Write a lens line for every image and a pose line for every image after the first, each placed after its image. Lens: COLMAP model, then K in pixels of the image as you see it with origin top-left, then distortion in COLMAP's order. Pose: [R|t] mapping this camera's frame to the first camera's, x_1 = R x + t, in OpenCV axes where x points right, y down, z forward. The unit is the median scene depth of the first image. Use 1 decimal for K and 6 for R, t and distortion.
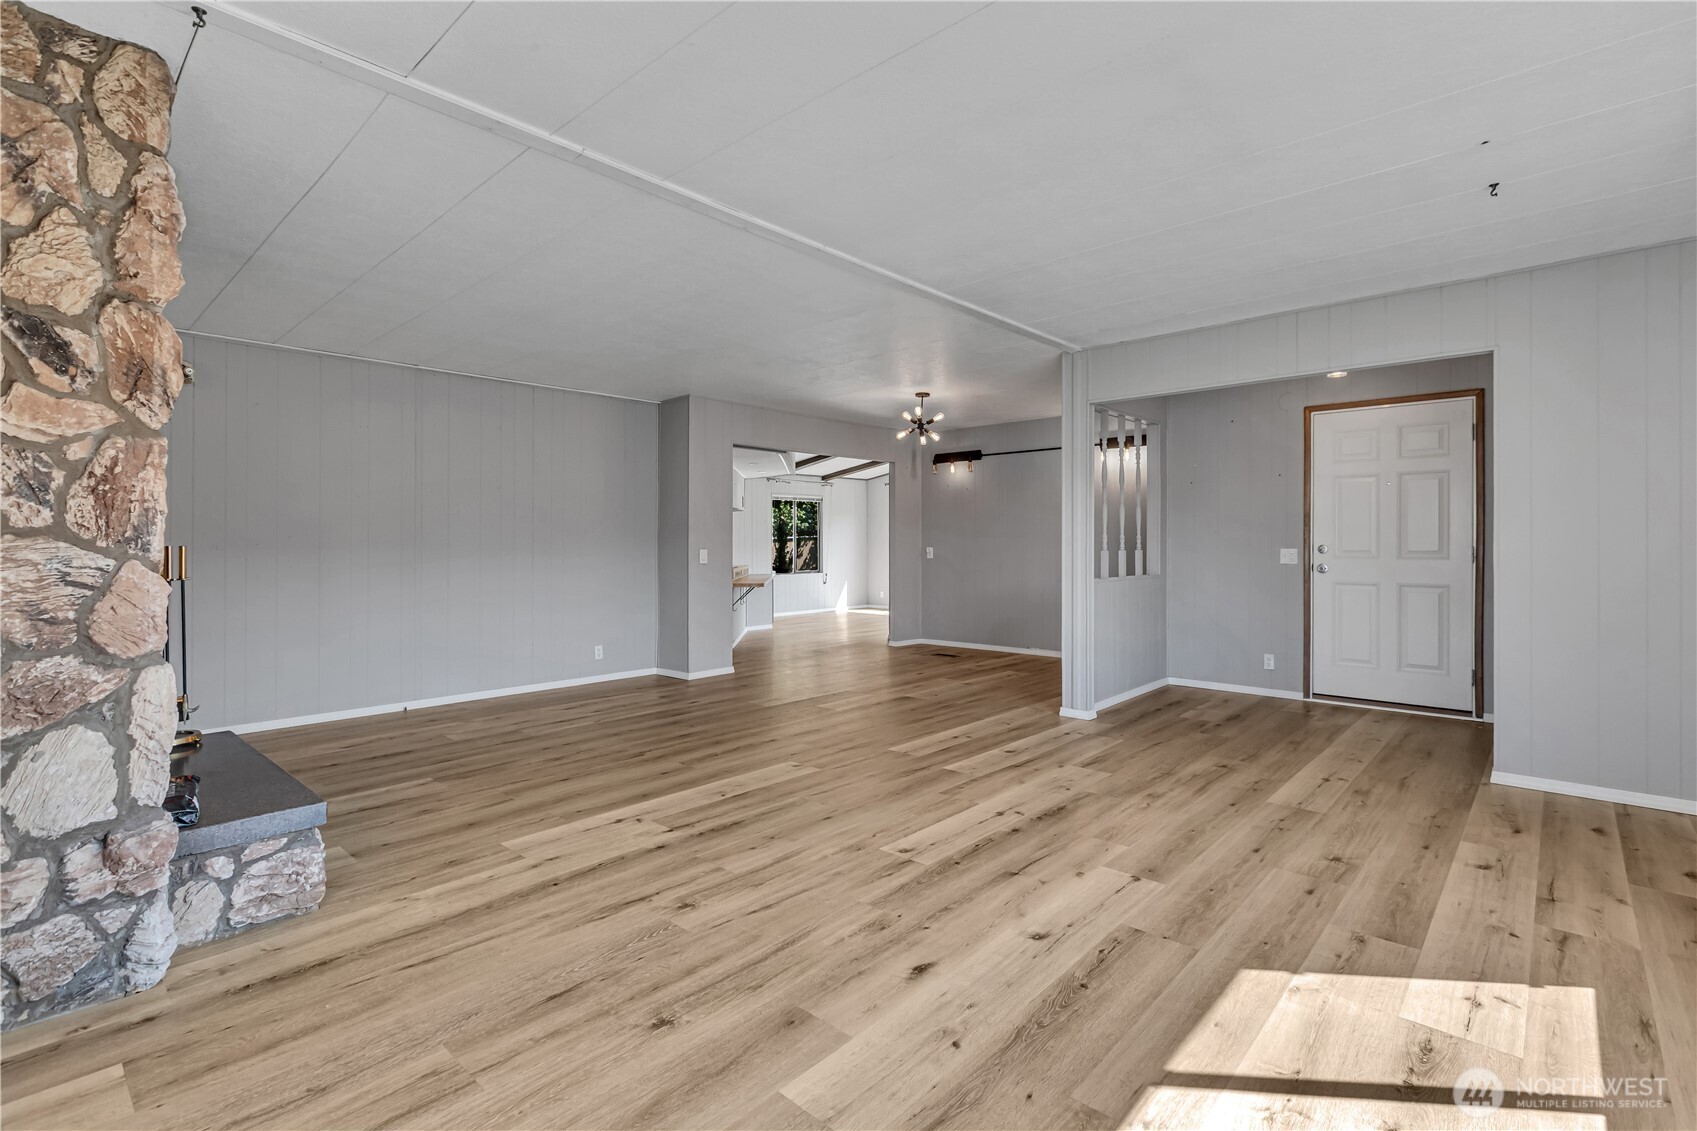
lens RADIAL K [[780.0, 0, 851.0], [0, 780.0, 532.3], [0, 0, 1]] dist [0.004224, -0.002063]
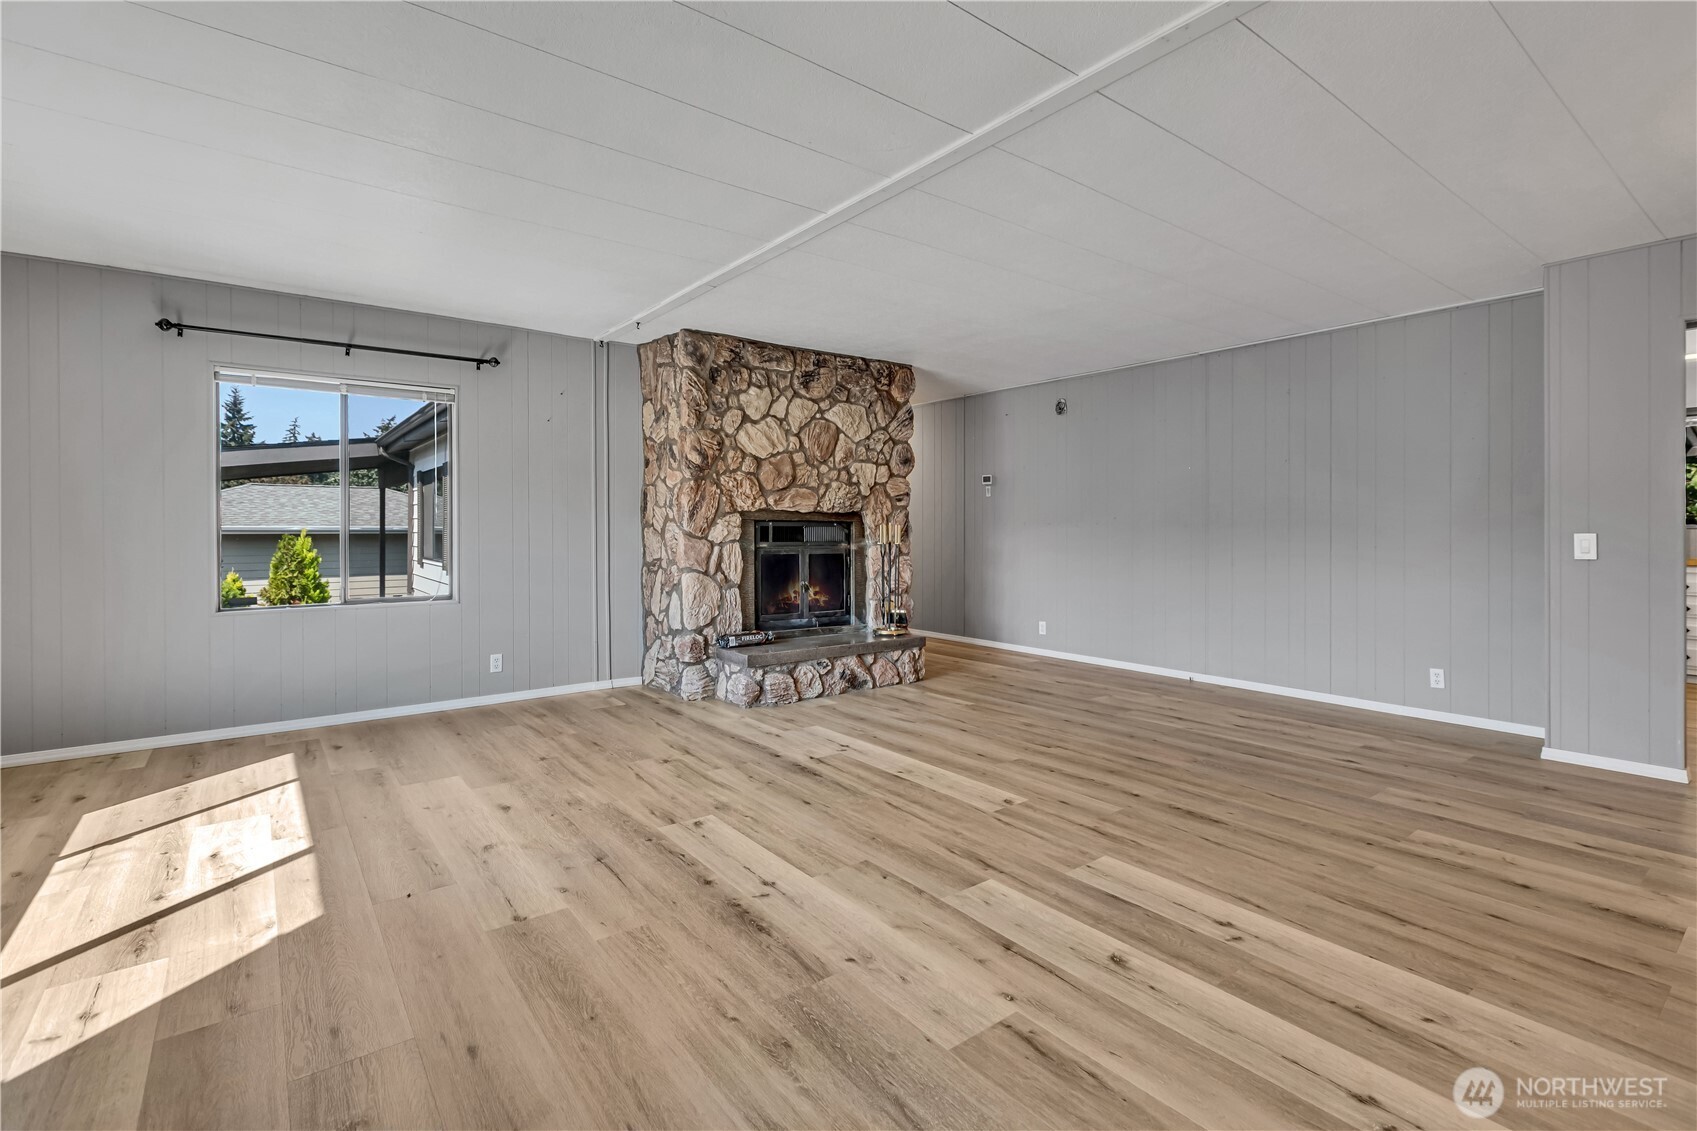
lens RADIAL K [[780.0, 0, 849.3], [0, 780.0, 518.8], [0, 0, 1]] dist [0.004224, -0.002063]
pose [[-0.175823, -0.007421, -0.984394, 1.002796], [0.015403, 0.999828, -0.010288, 0.022114], [0.984301, -0.016971, -0.175679, 1.329461]]
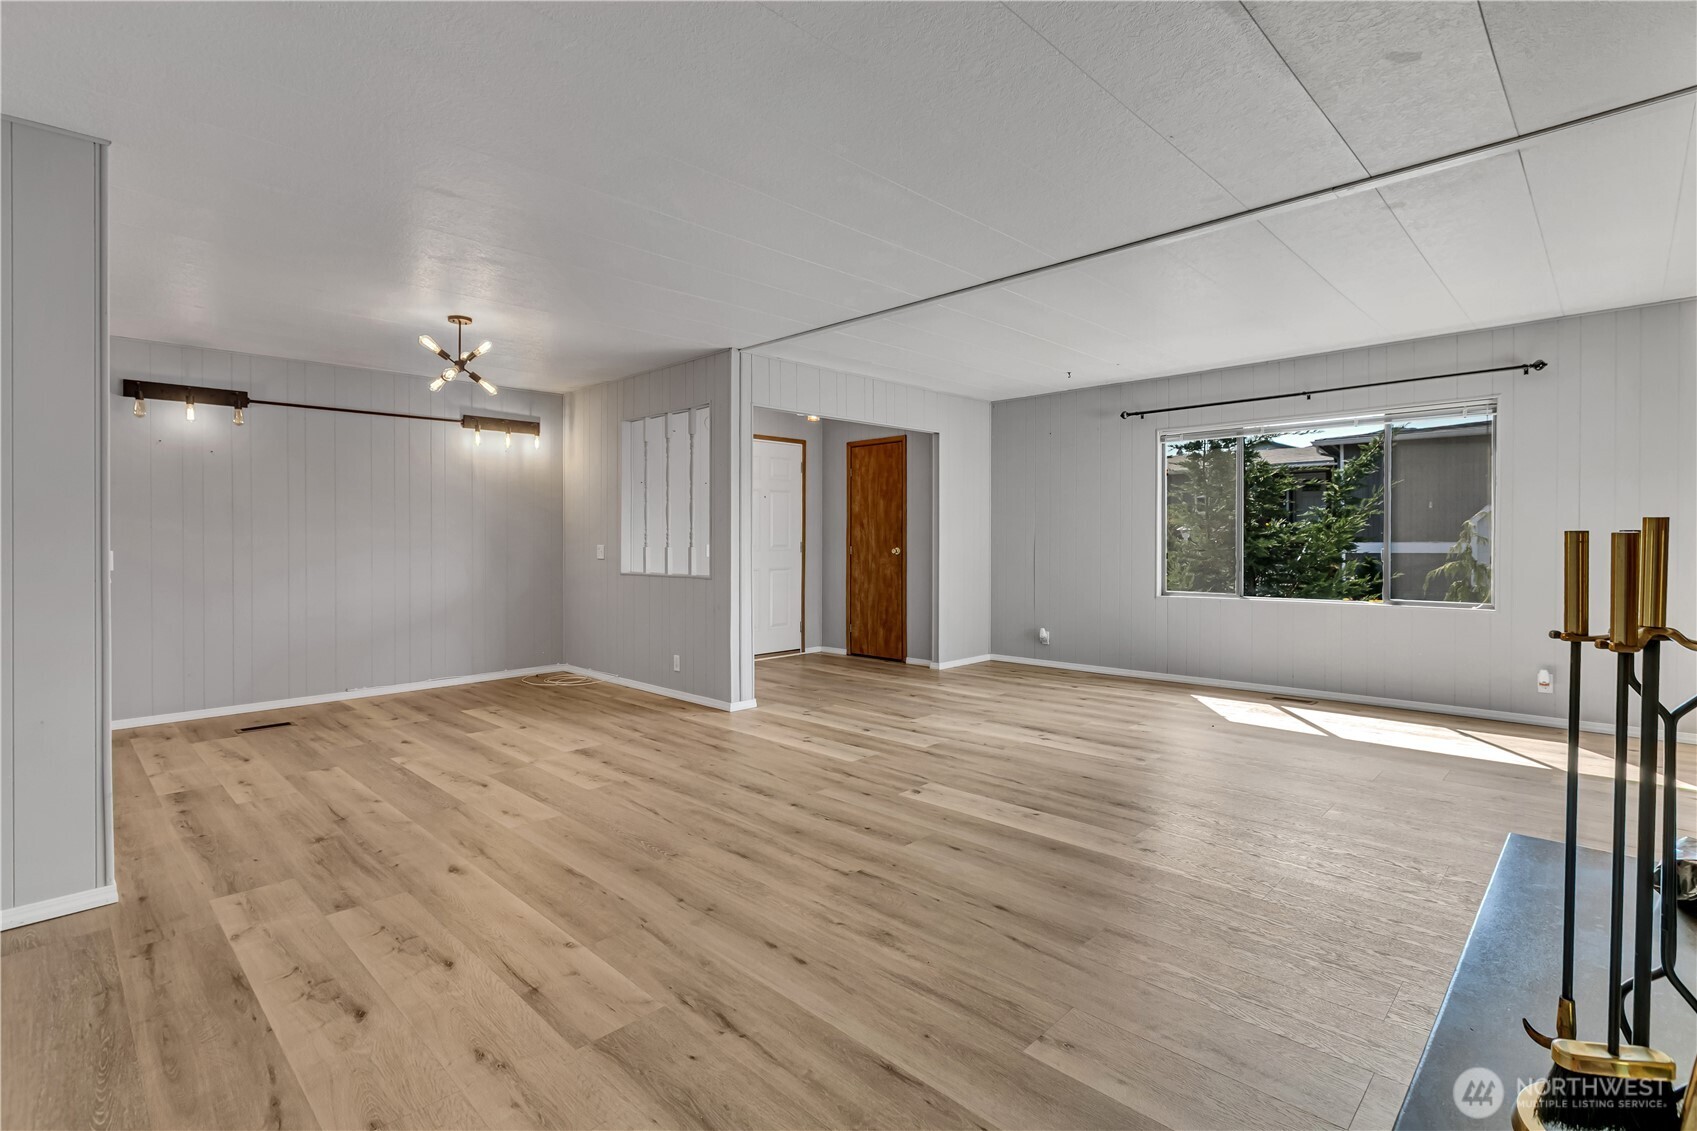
lens RADIAL K [[780.0, 0, 869.0], [0, 780.0, 533.9], [0, 0, 1]] dist [0.004224, -0.002063]
pose [[0.020077, 0.010564, 0.999743, -1.274388], [-0.009212, 0.999904, -0.010380, 0.028248], [-0.999756, -0.009001, 0.020172, 1.400875]]
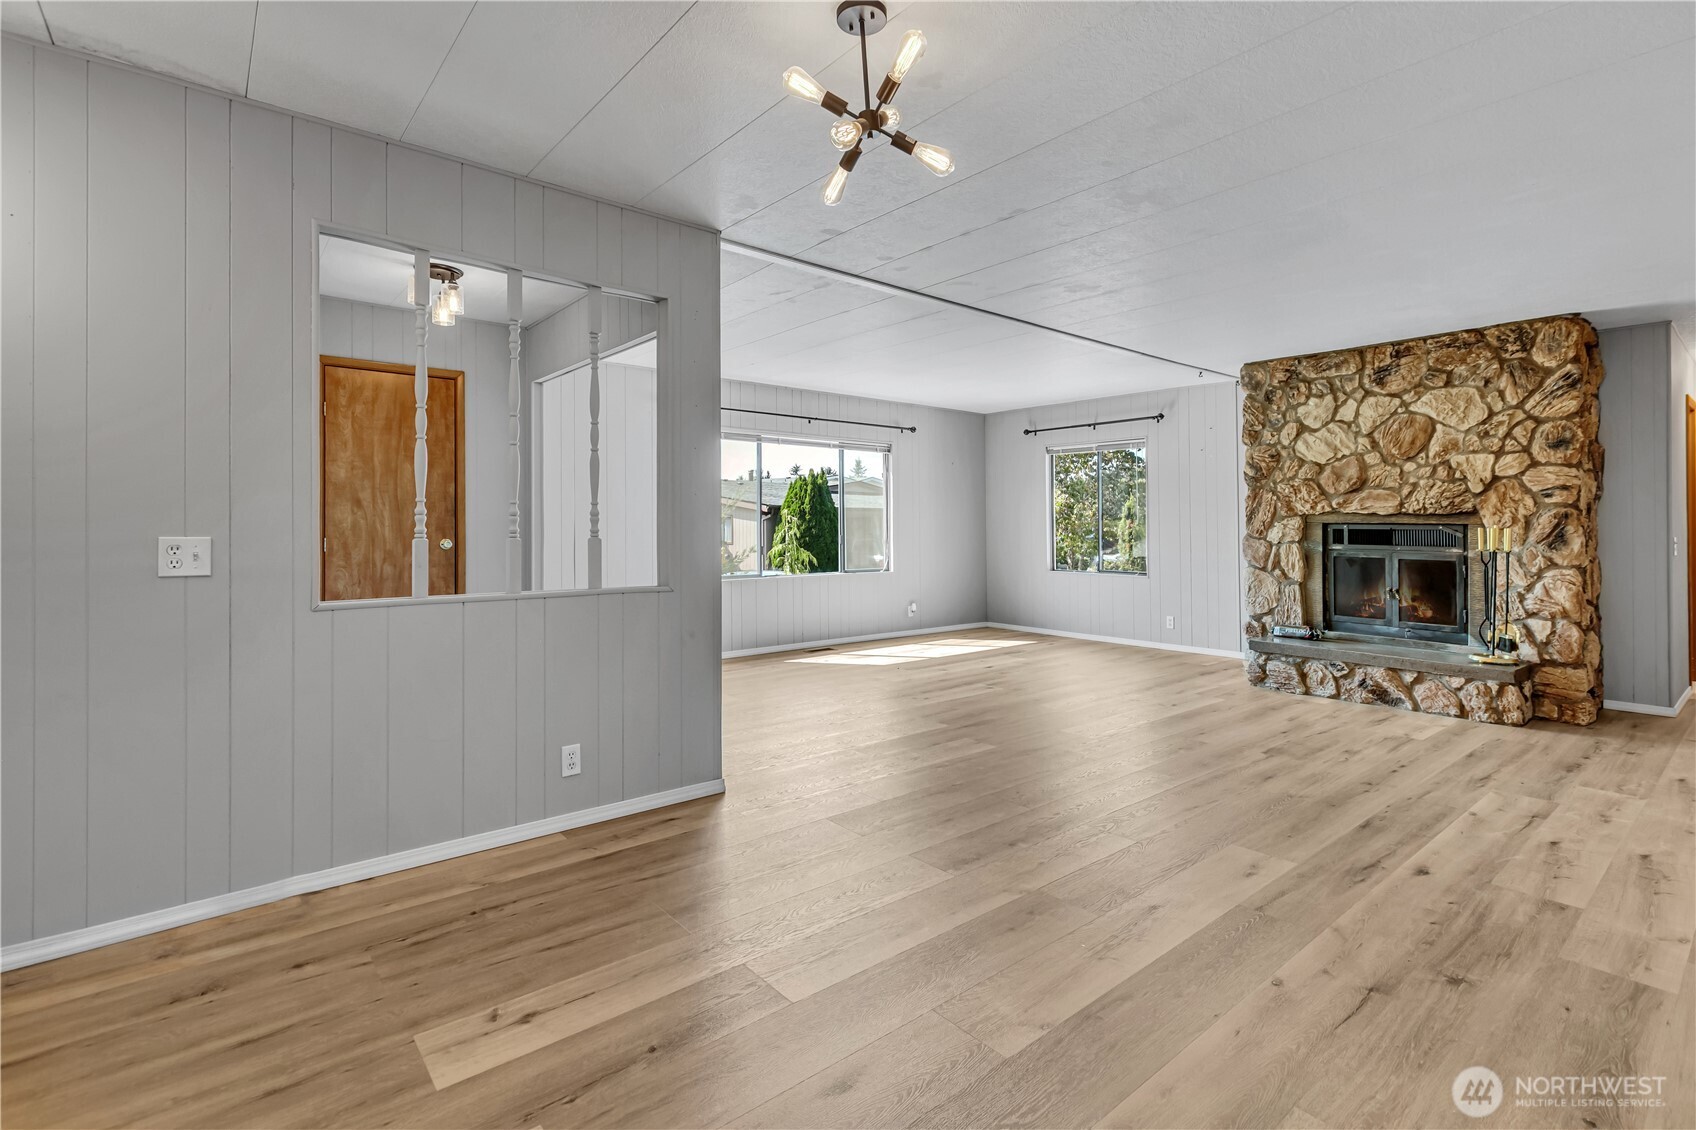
lens RADIAL K [[779.6, 0, 853.7], [0, 779.6, 527.4], [0, 0, 1]] dist [0.004224, -0.002063]
pose [[-0.988943, -0.000407, 0.148297, 0.110865], [-0.001869, 0.999951, -0.009723, 0.034963], [-0.148286, -0.009892, -0.988895, 2.845897]]
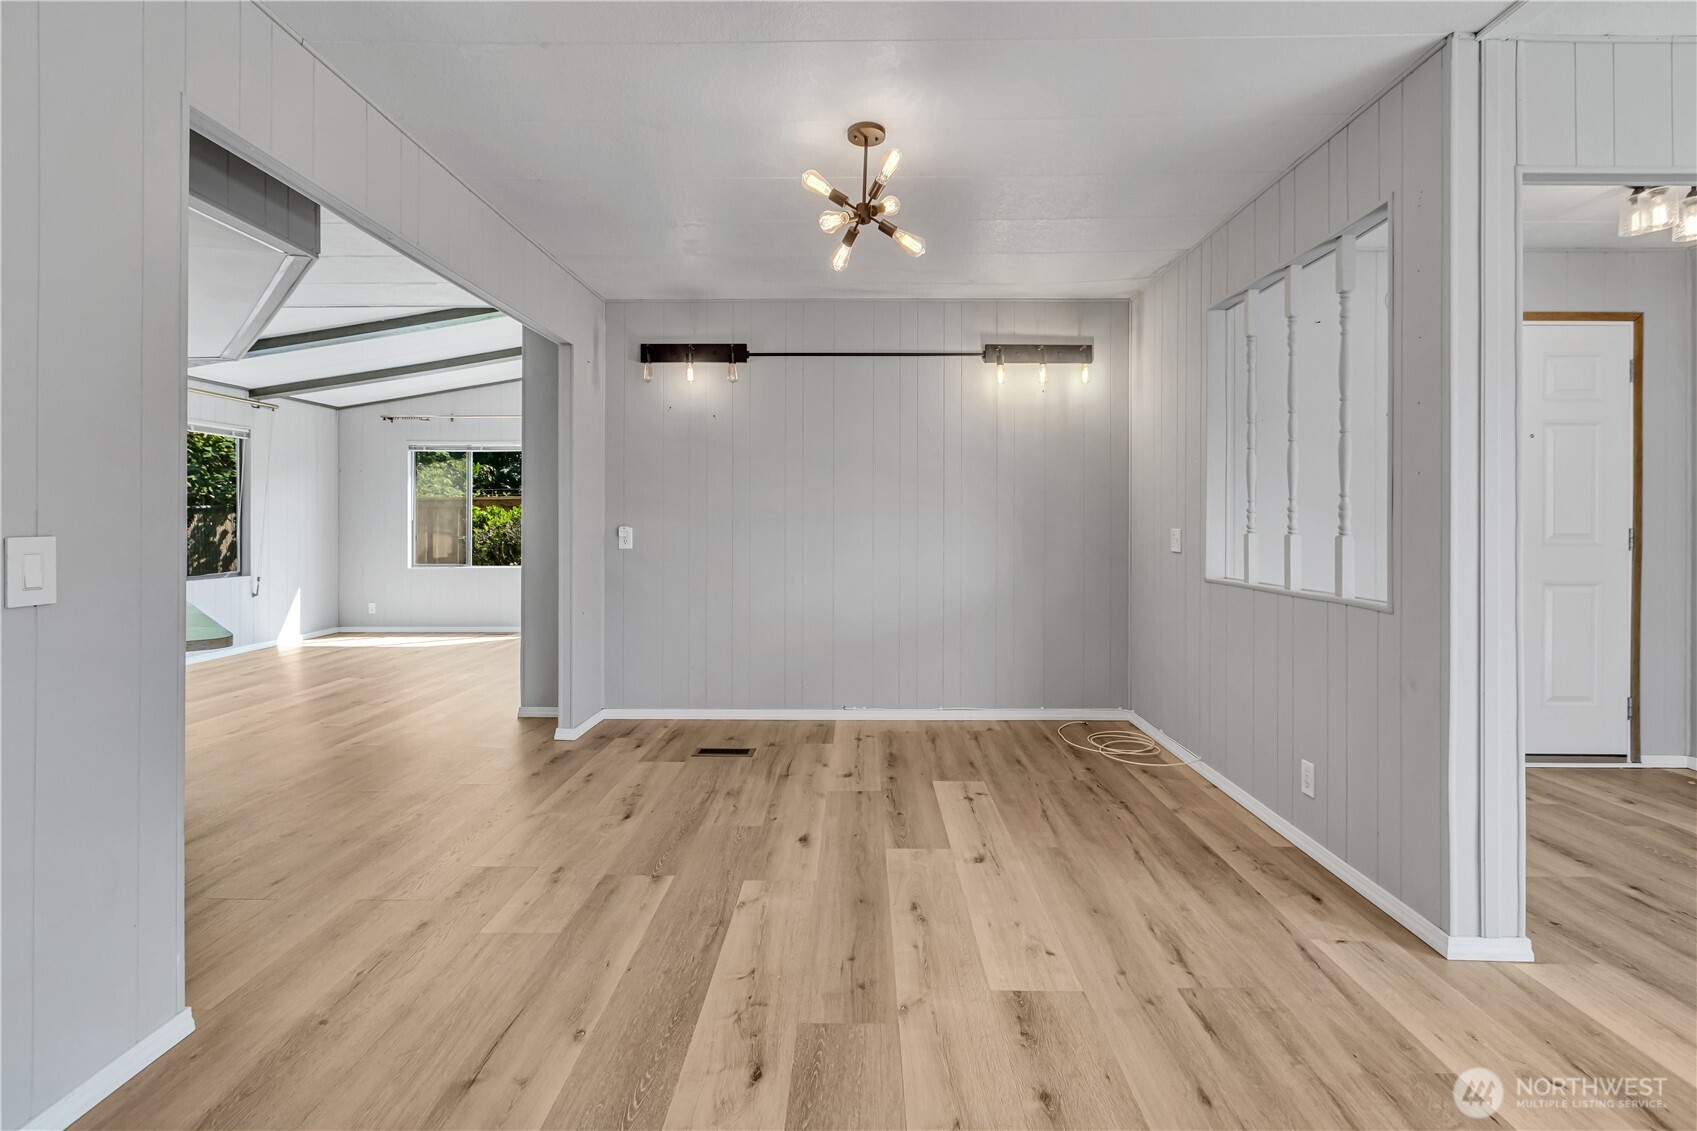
lens RADIAL K [[780.0, 0, 853.8], [0, 780.0, 516.0], [0, 0, 1]] dist [0.004224, -0.002063]
pose [[0.745501, 0.011366, 0.666407, -0.380226], [-0.014812, 0.999890, -0.000483, 0.030784], [-0.666340, -0.009511, 0.745588, 1.582141]]
